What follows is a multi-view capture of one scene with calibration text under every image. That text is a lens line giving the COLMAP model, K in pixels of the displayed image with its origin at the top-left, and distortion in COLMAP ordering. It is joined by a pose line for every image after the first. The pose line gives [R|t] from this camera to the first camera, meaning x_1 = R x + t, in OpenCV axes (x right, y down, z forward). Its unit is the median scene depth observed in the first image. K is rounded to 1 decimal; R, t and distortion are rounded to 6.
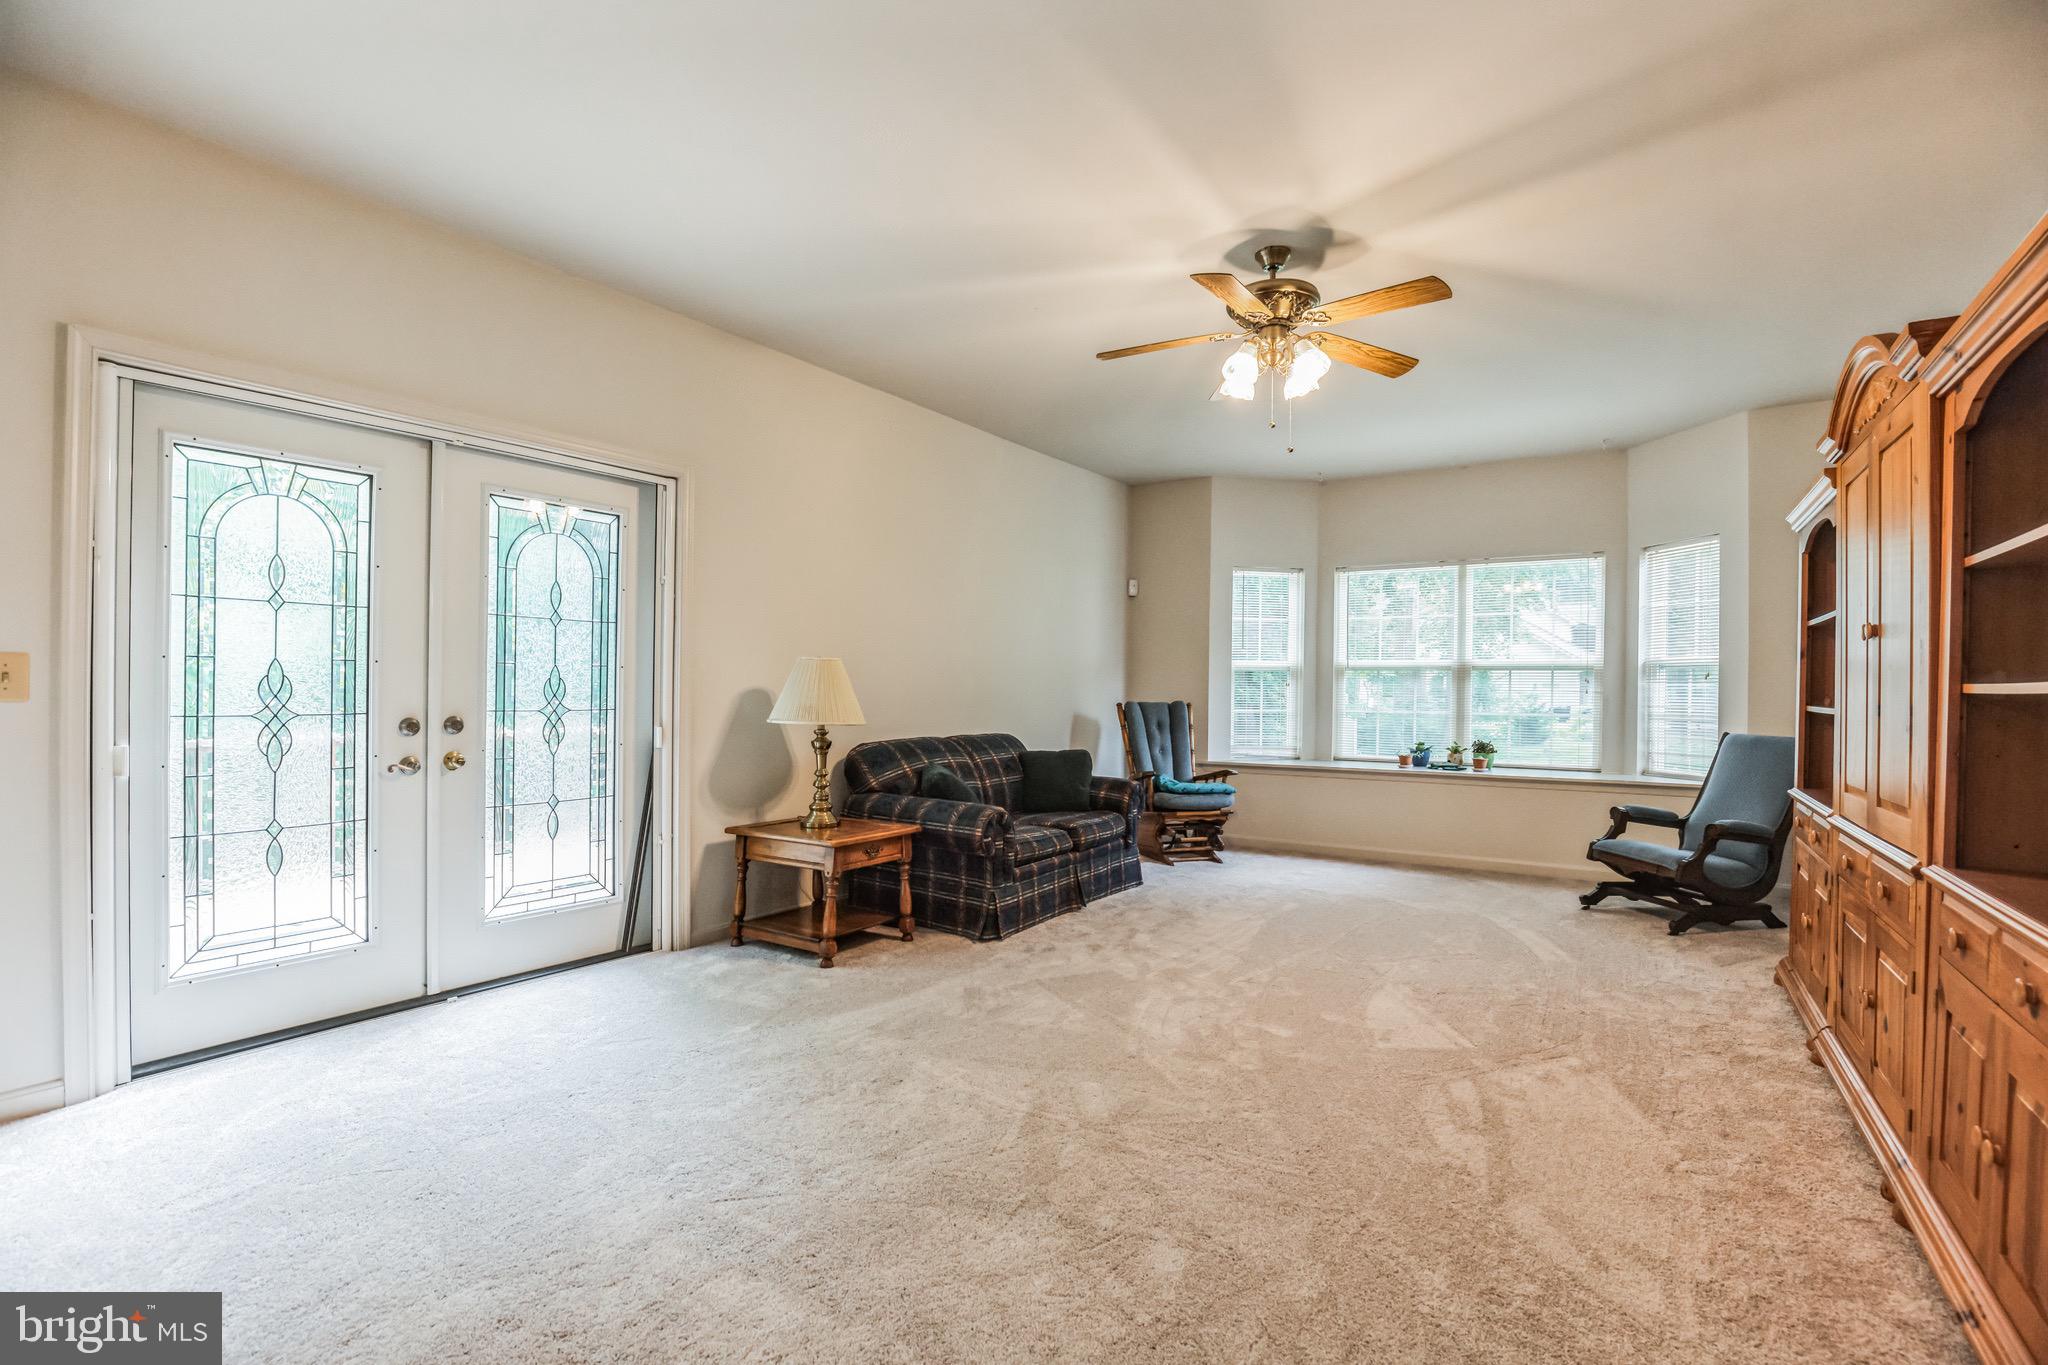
lens RADIAL K [[938.9, 0, 1025.6], [0, 938.9, 693.7], [0, 0, 1]] dist [-0.030996, 0.001629]
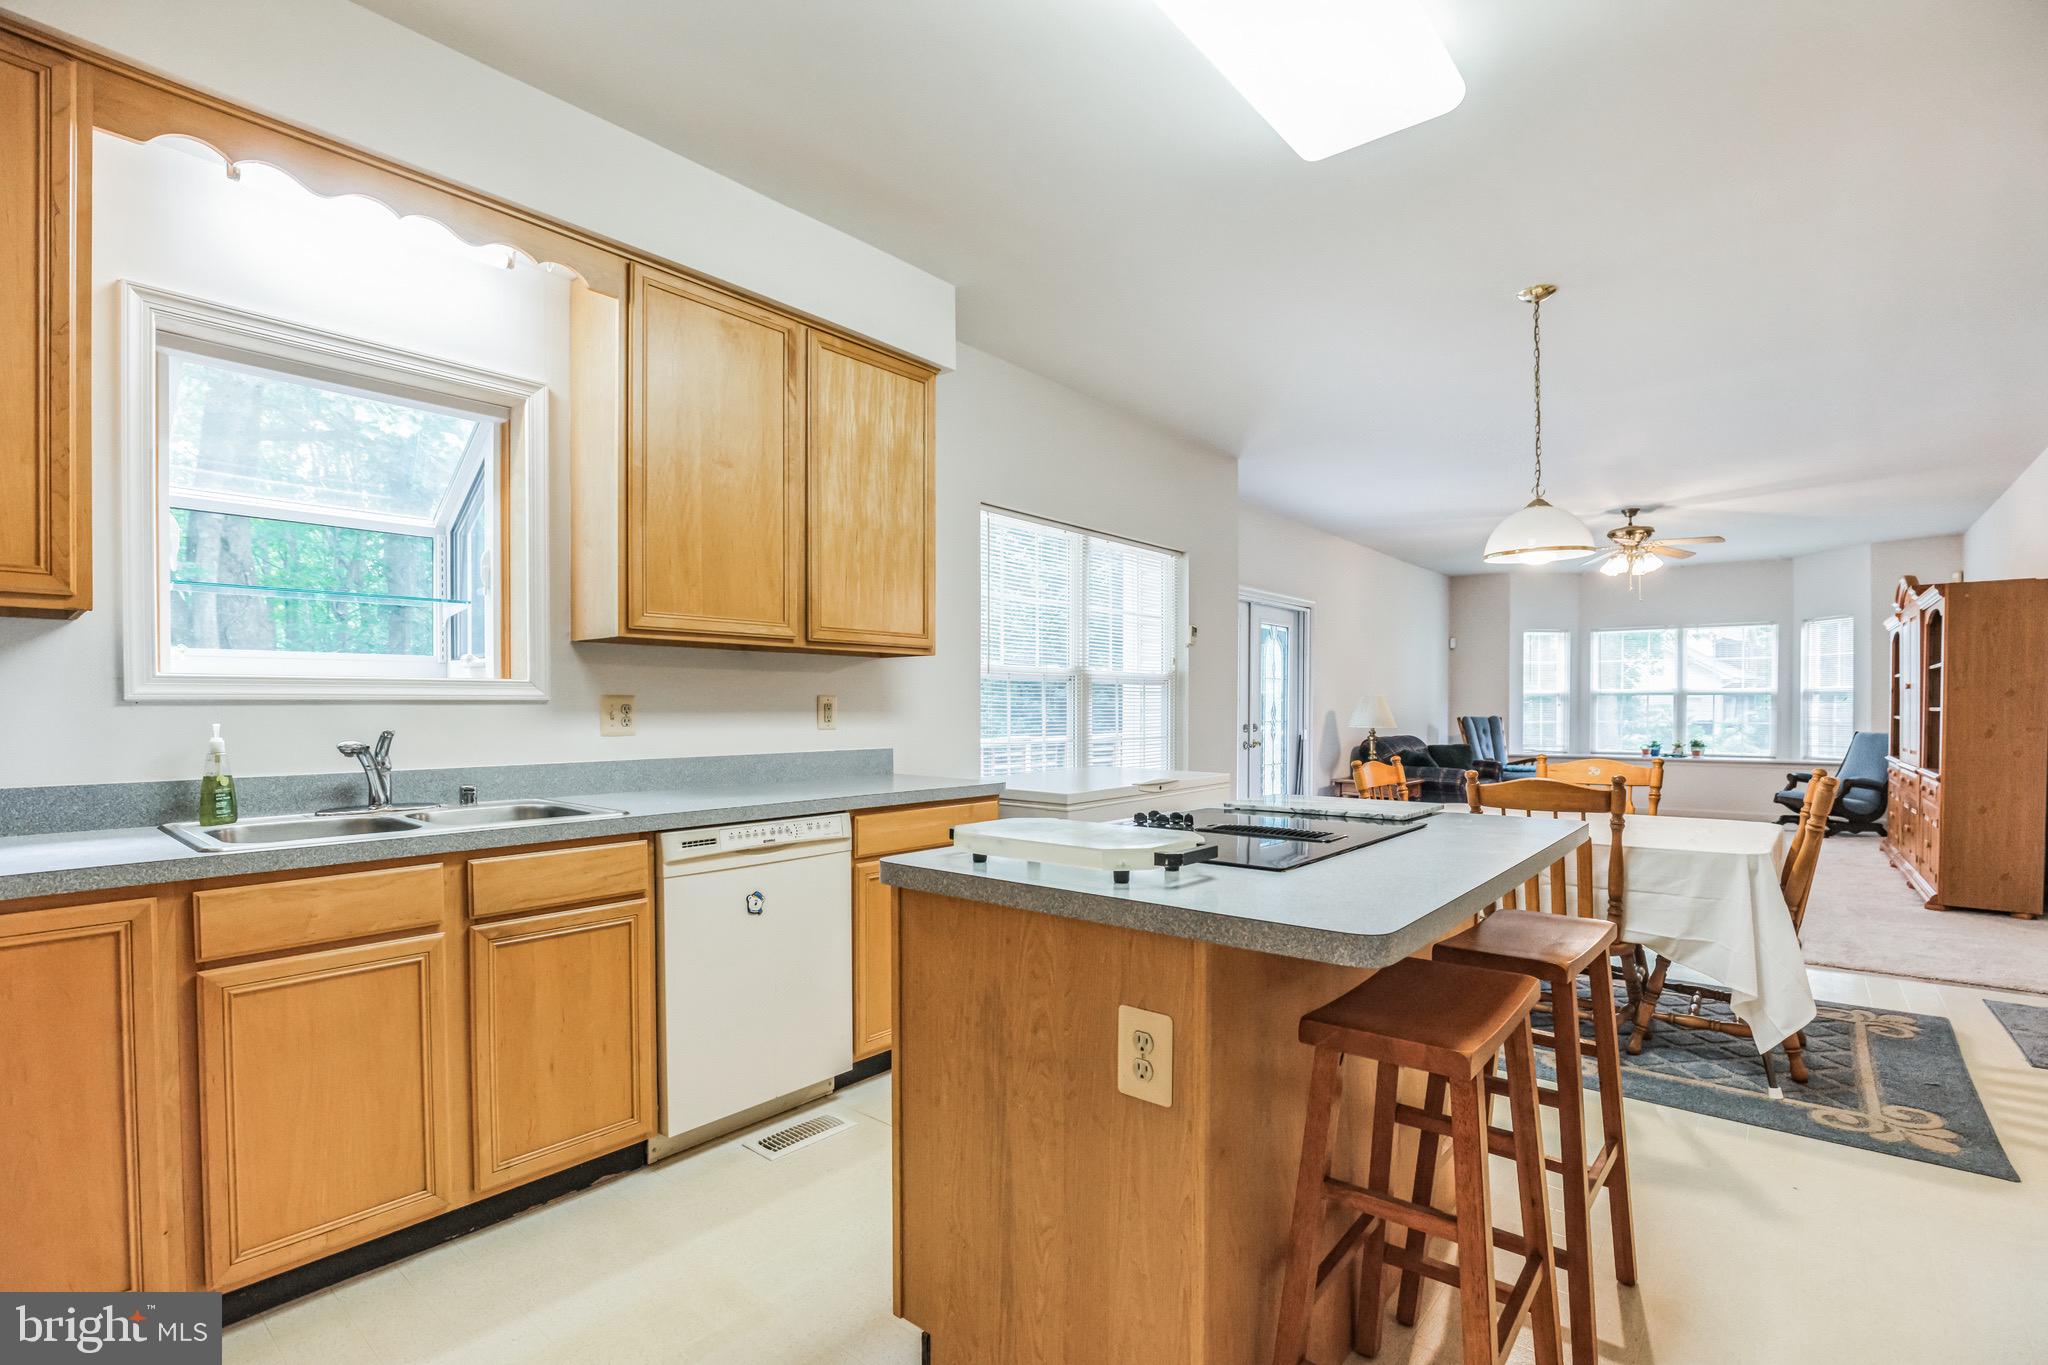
lens RADIAL K [[938.9, 0, 1022.0], [0, 938.9, 711.6], [0, 0, 1]] dist [-0.030996, 0.001629]
pose [[0.994436, -0.006578, -0.105134, -0.533853], [0.006643, 0.999978, 0.000264, -0.005967], [0.105130, -0.000961, 0.994458, -0.754212]]
